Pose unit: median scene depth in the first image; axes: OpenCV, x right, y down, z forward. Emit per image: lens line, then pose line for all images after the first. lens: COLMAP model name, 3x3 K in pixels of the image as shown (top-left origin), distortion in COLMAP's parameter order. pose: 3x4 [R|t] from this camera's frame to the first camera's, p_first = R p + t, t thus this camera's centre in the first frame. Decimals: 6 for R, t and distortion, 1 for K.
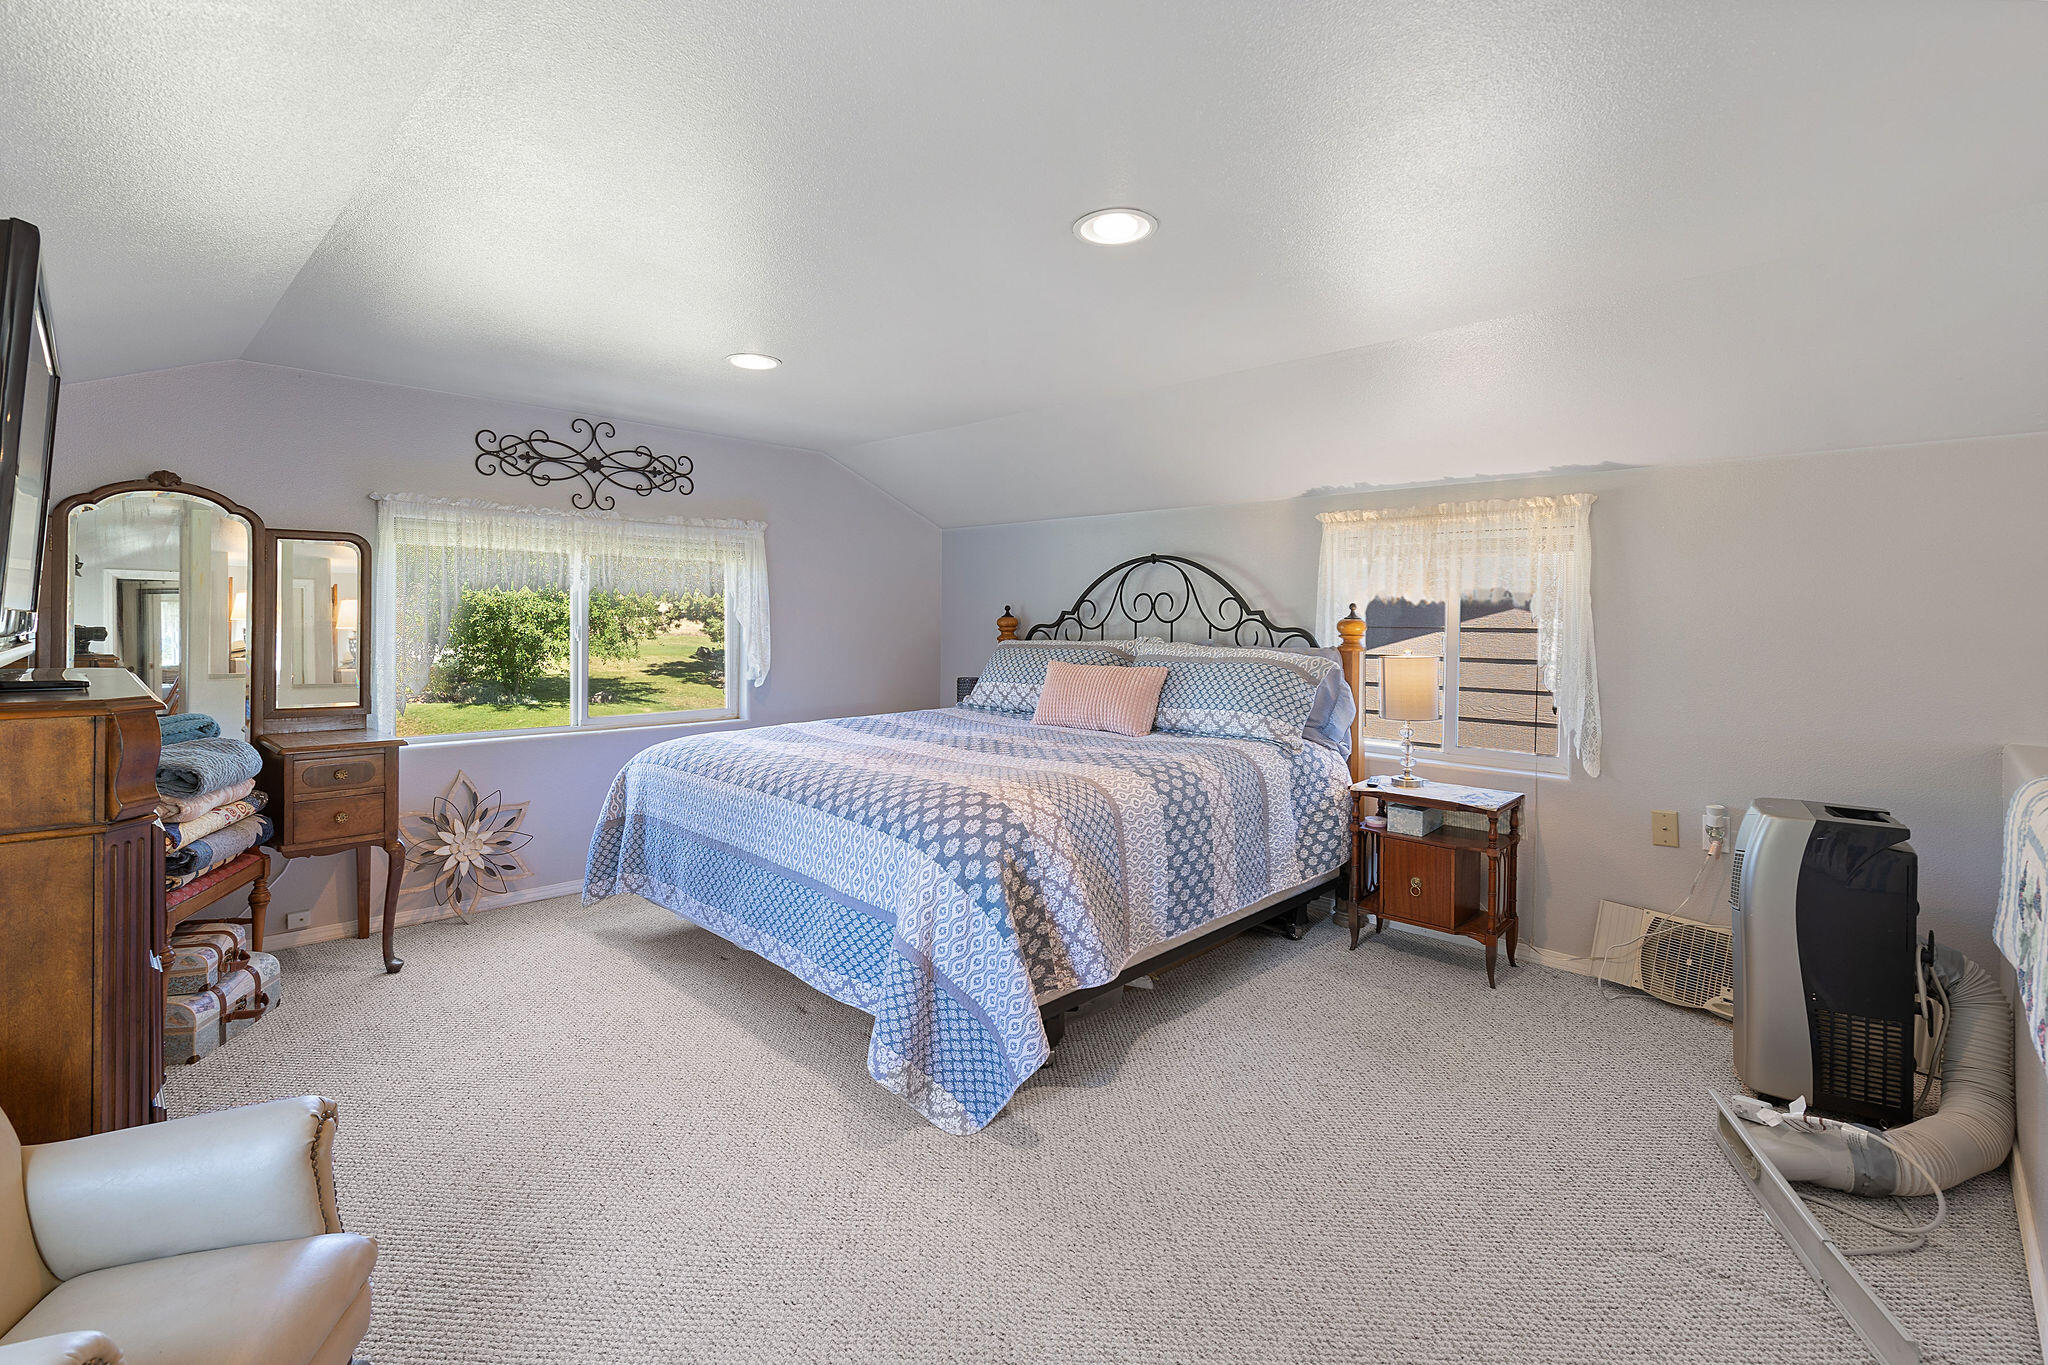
lens RADIAL K [[929.1, 0, 983.0], [0, 929.1, 623.7], [0, 0, 1]] dist [0.001338, -0.001381]
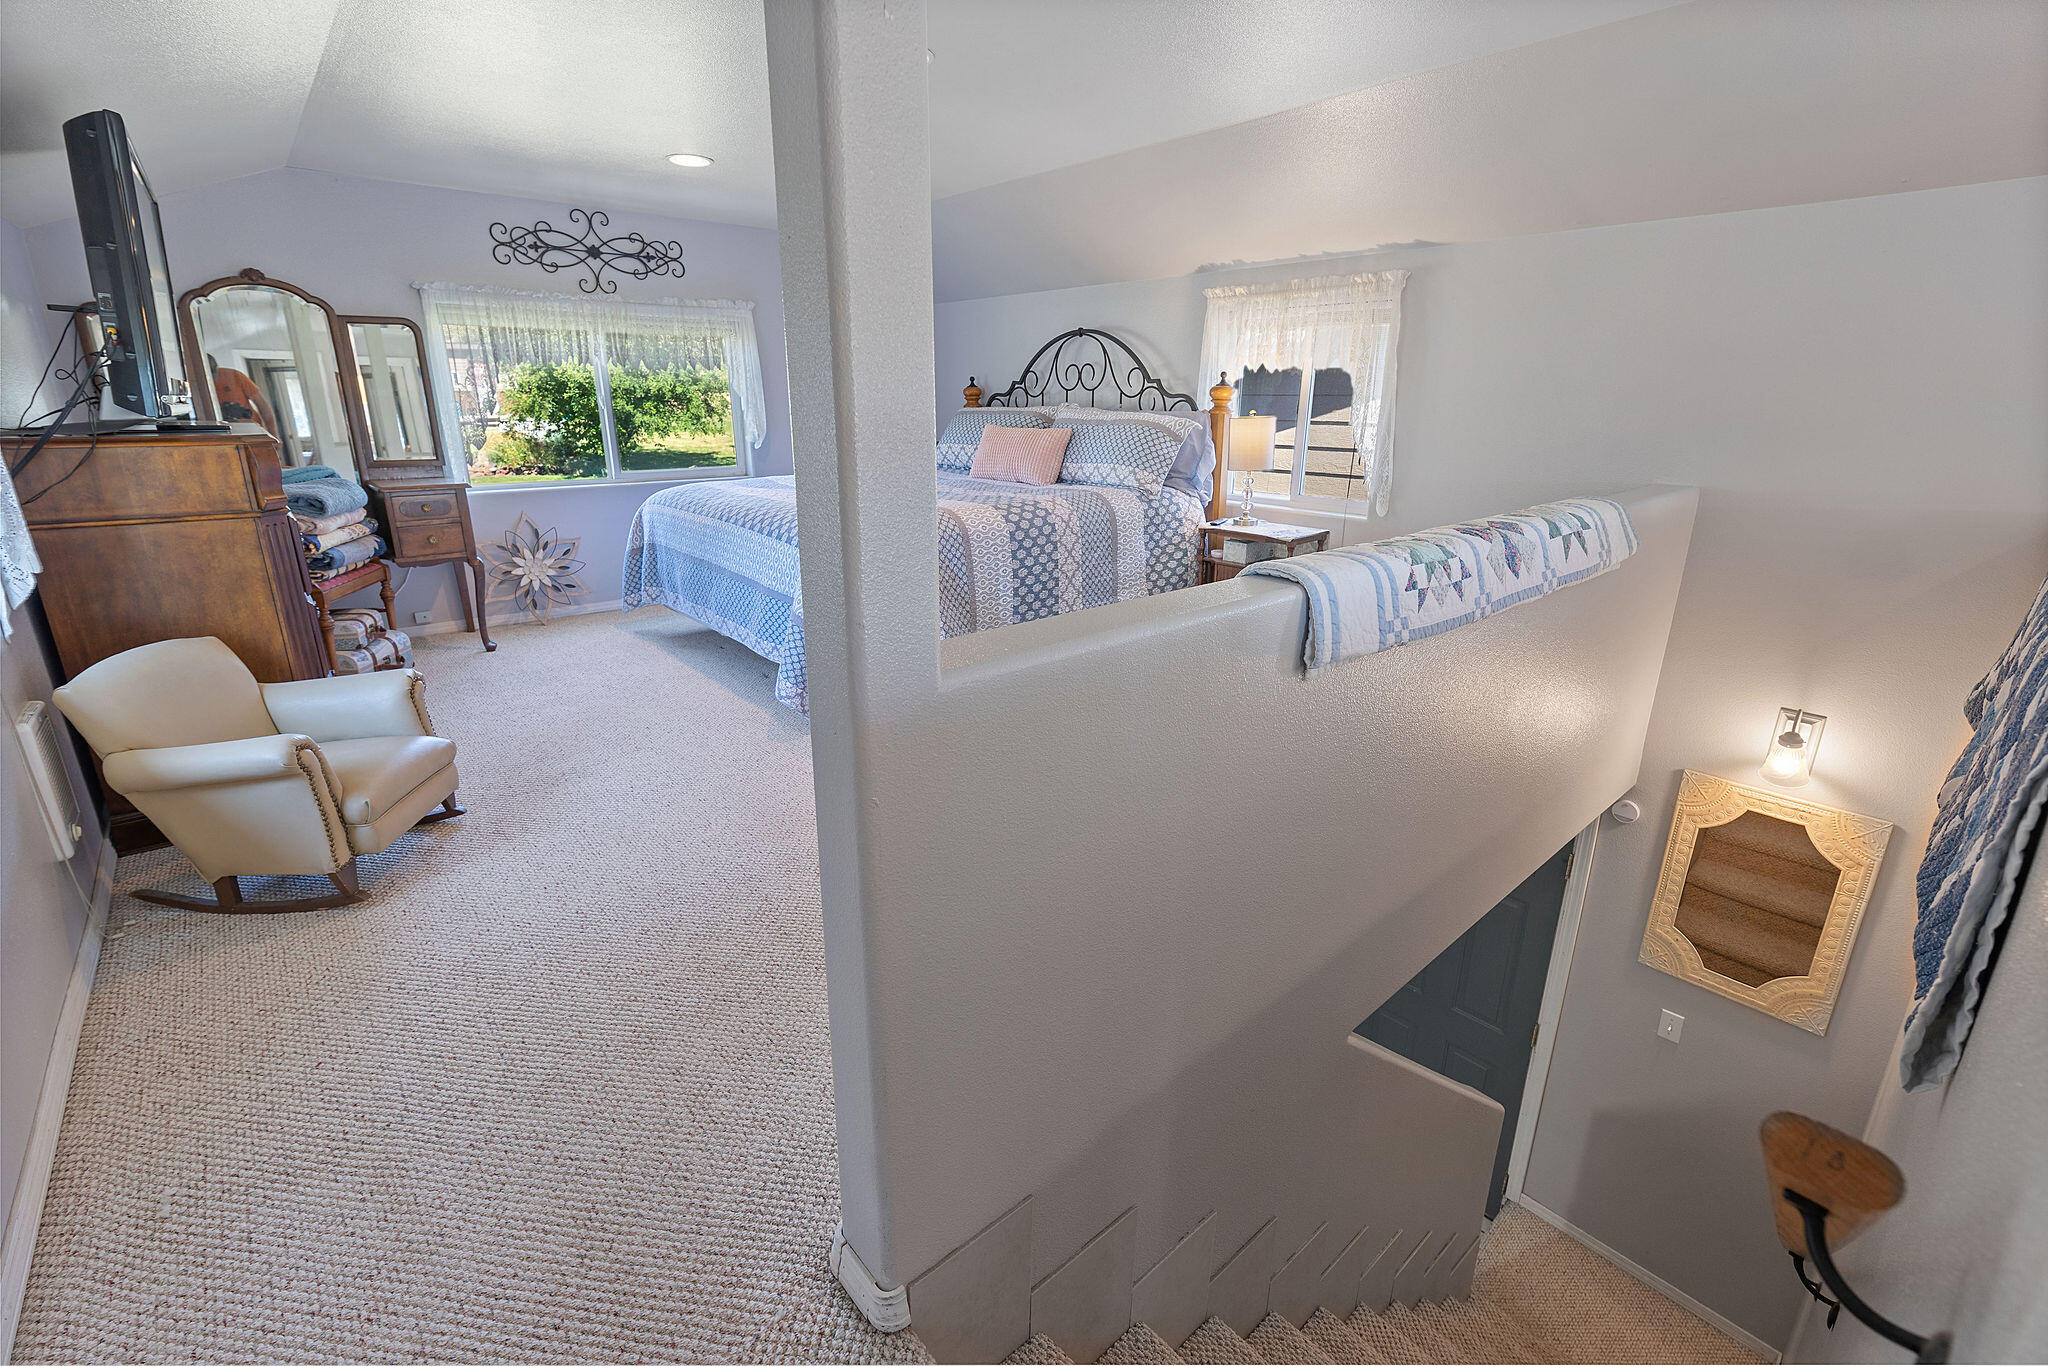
lens RADIAL K [[929.1, 0, 1037.7], [0, 929.1, 682.5], [0, 0, 1]] dist [0.001338, -0.001381]
pose [[0.997042, 0.018118, -0.074693, 0.281738], [0.004297, 0.957157, 0.289536, 0.014676], [0.076739, -0.289000, 0.954248, -0.279156]]
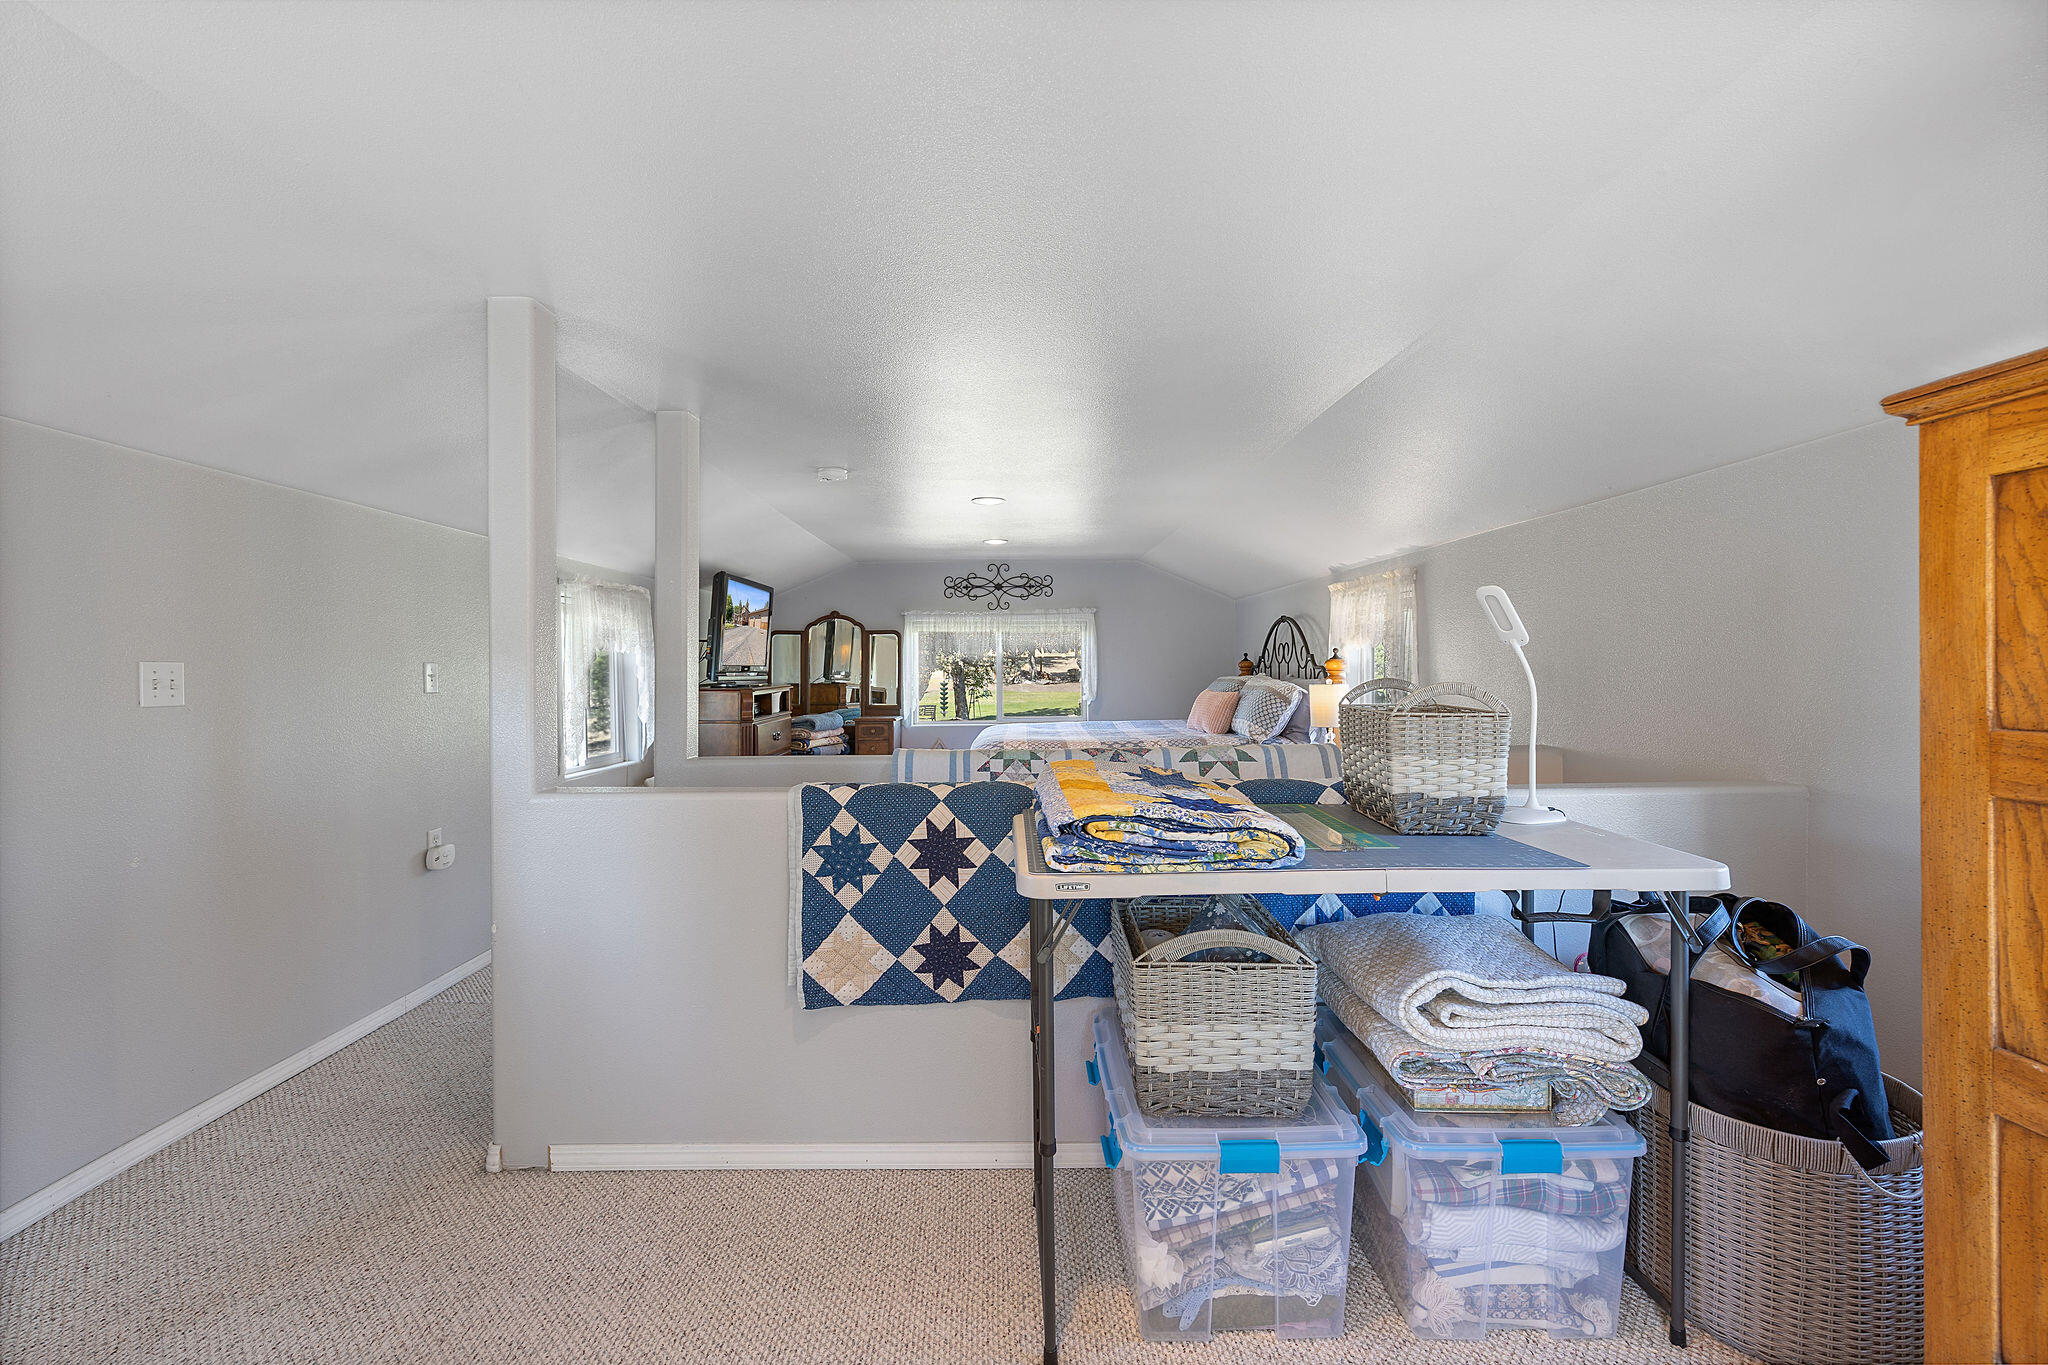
lens RADIAL K [[929.1, 0, 1023.6], [0, 929.1, 673.9], [0, 0, 1]] dist [0.001338, -0.001381]
pose [[0.694874, -0.008030, -0.719087, 1.187154], [0.003007, 0.999961, -0.008261, 0.031513], [0.719125, 0.003578, 0.694871, -0.360176]]
